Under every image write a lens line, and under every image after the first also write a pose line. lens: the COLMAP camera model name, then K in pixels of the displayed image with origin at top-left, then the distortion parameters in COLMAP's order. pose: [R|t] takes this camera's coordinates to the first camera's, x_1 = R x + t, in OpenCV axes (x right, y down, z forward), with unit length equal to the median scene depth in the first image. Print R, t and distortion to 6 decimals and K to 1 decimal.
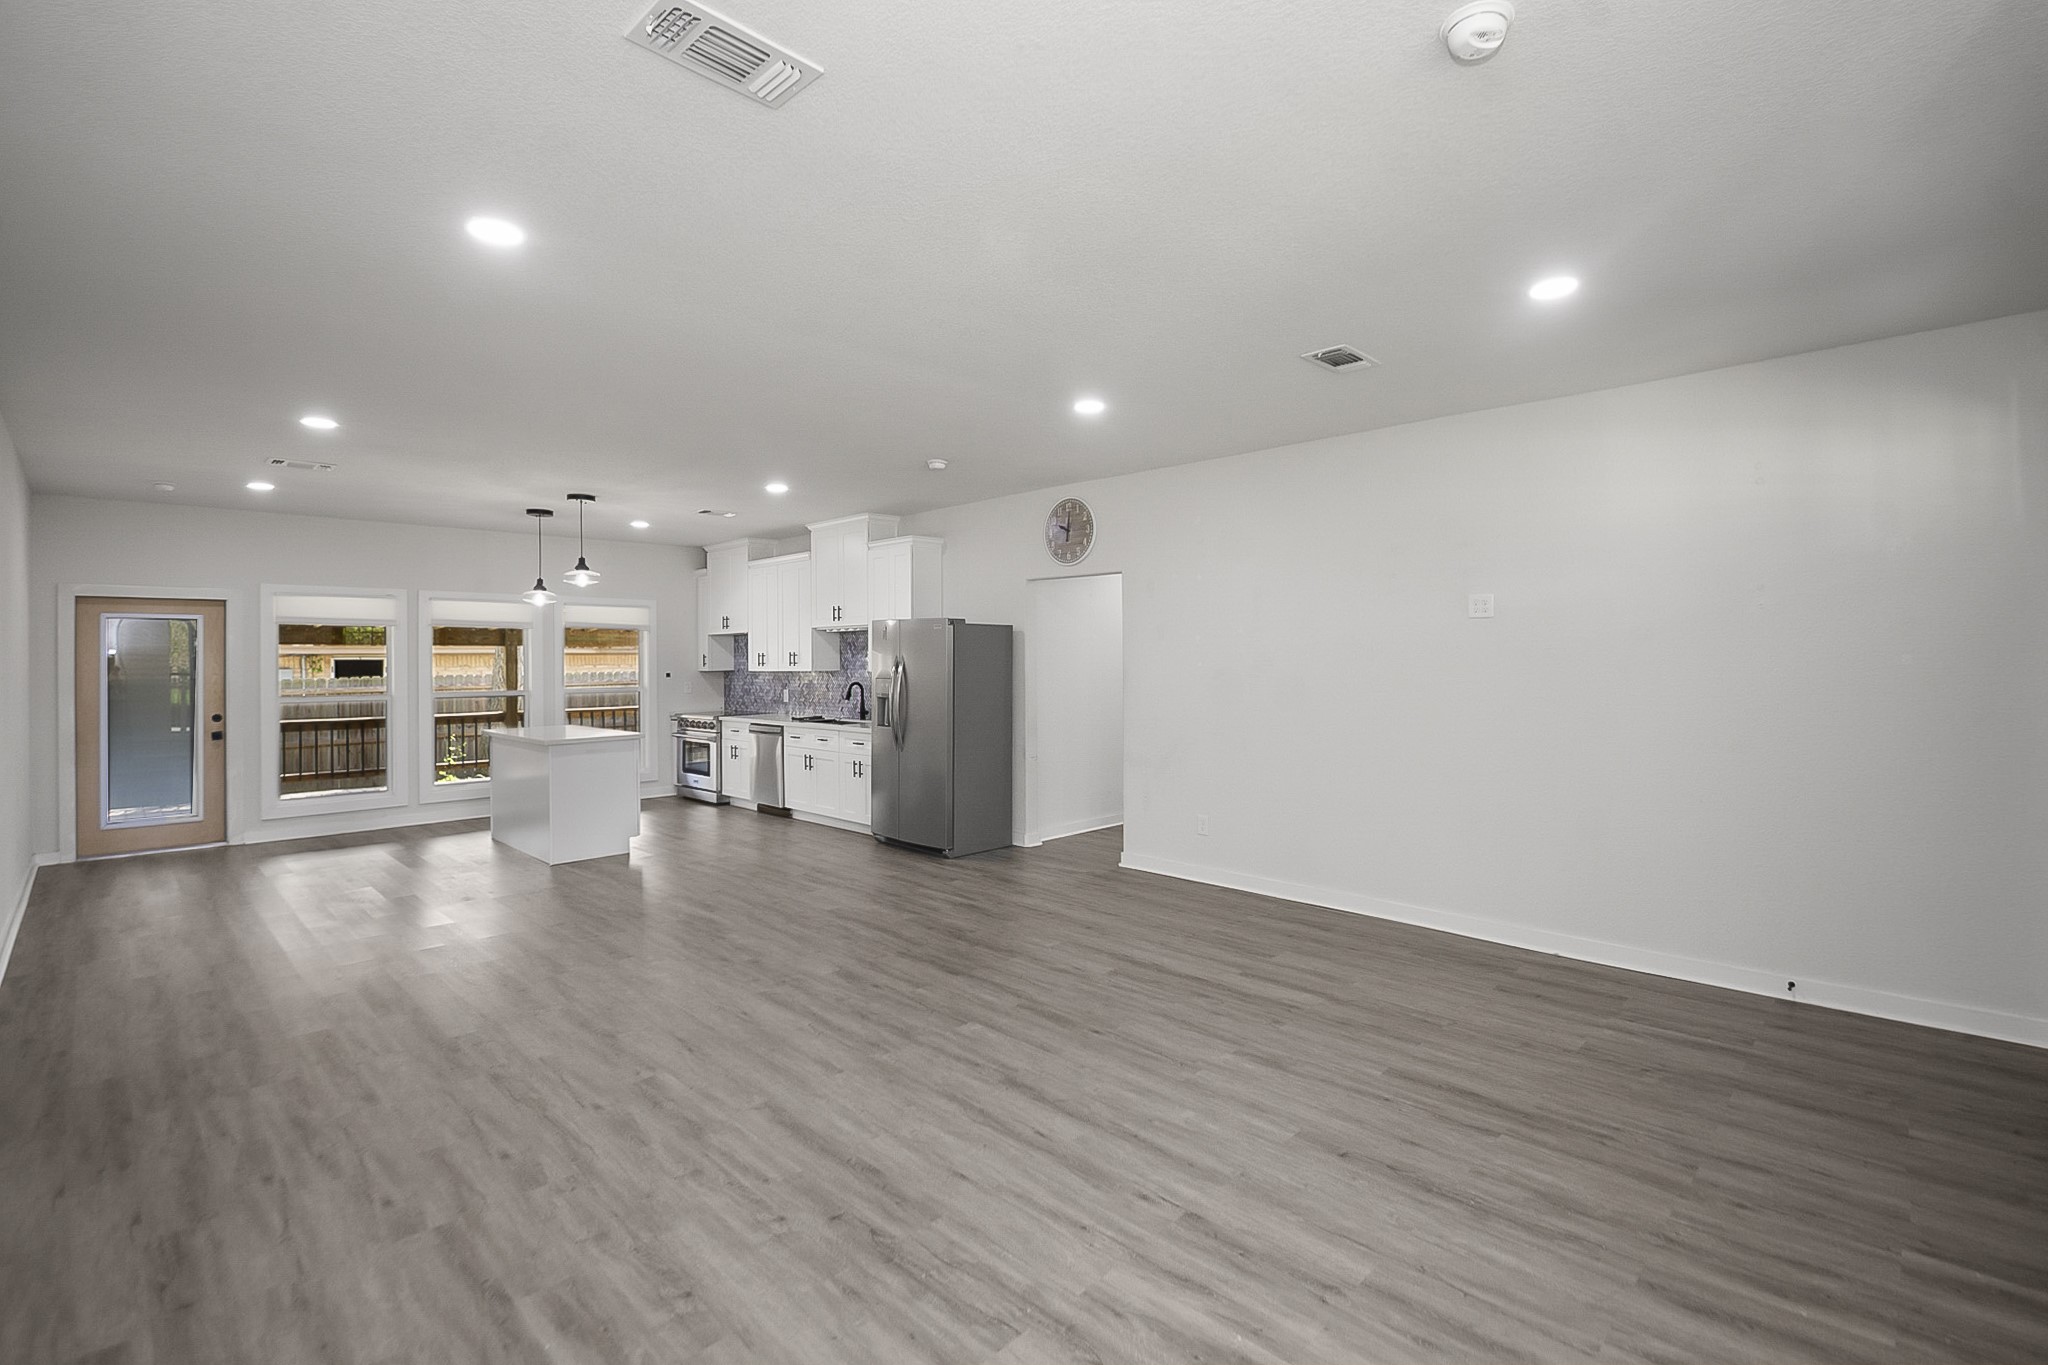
lens RADIAL K [[923.2, 0, 1038.1], [0, 923.2, 667.0], [0, 0, 1]] dist [-0.000456, -0.003107]
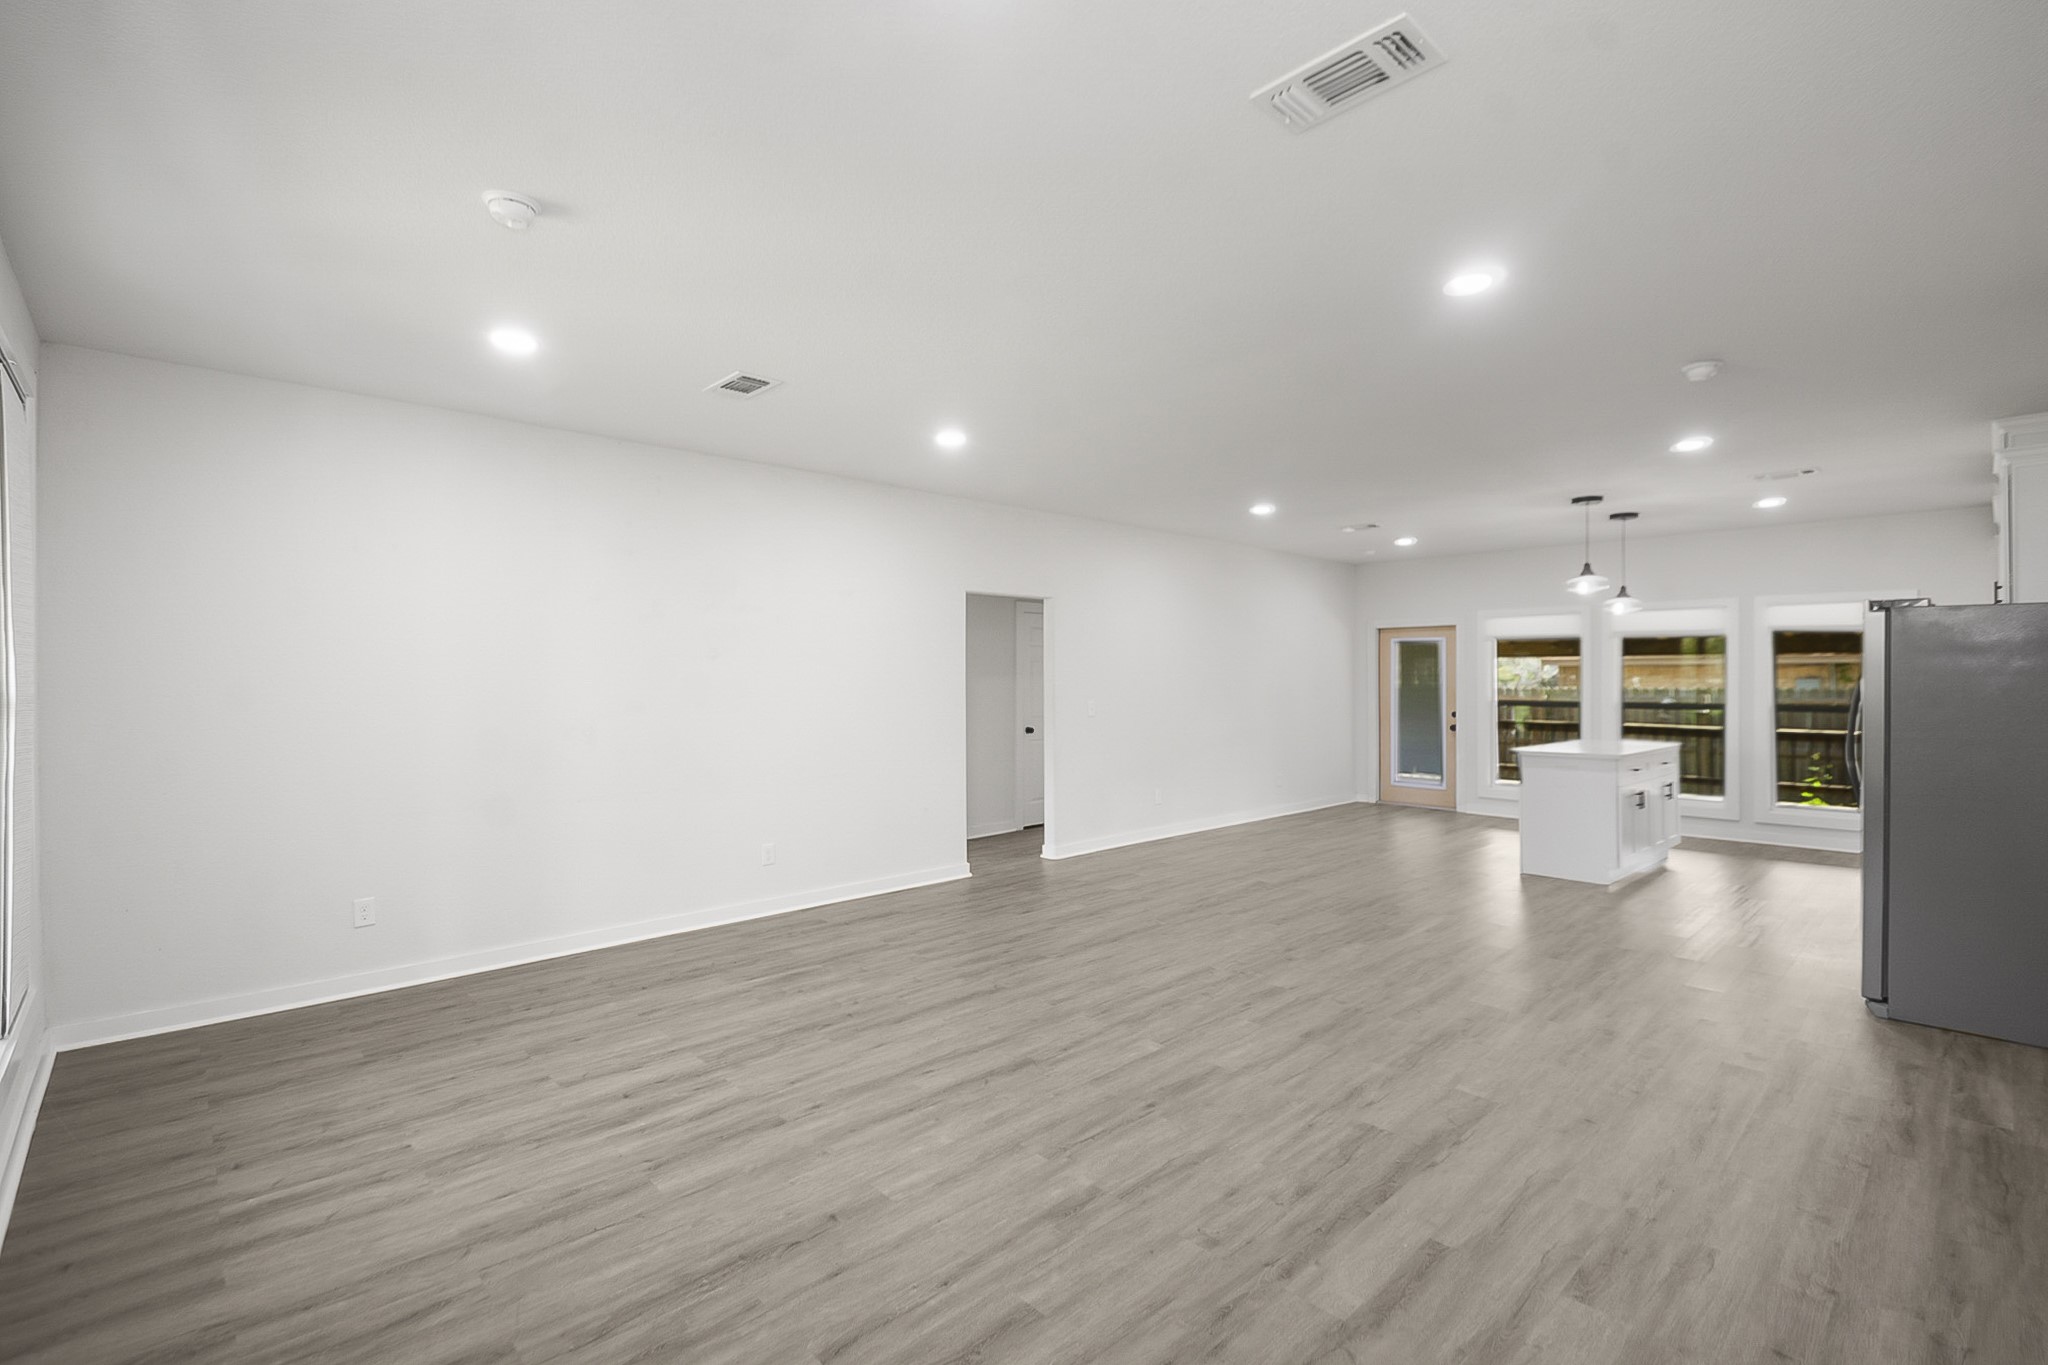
lens RADIAL K [[923.2, 0, 1037.9], [0, 923.2, 674.3], [0, 0, 1]] dist [-0.000456, -0.003107]
pose [[-0.037426, 0.006923, -0.999275, 0.973239], [-0.009447, 0.999929, 0.007281, -0.011114], [0.999255, 0.009712, -0.037358, 0.976346]]
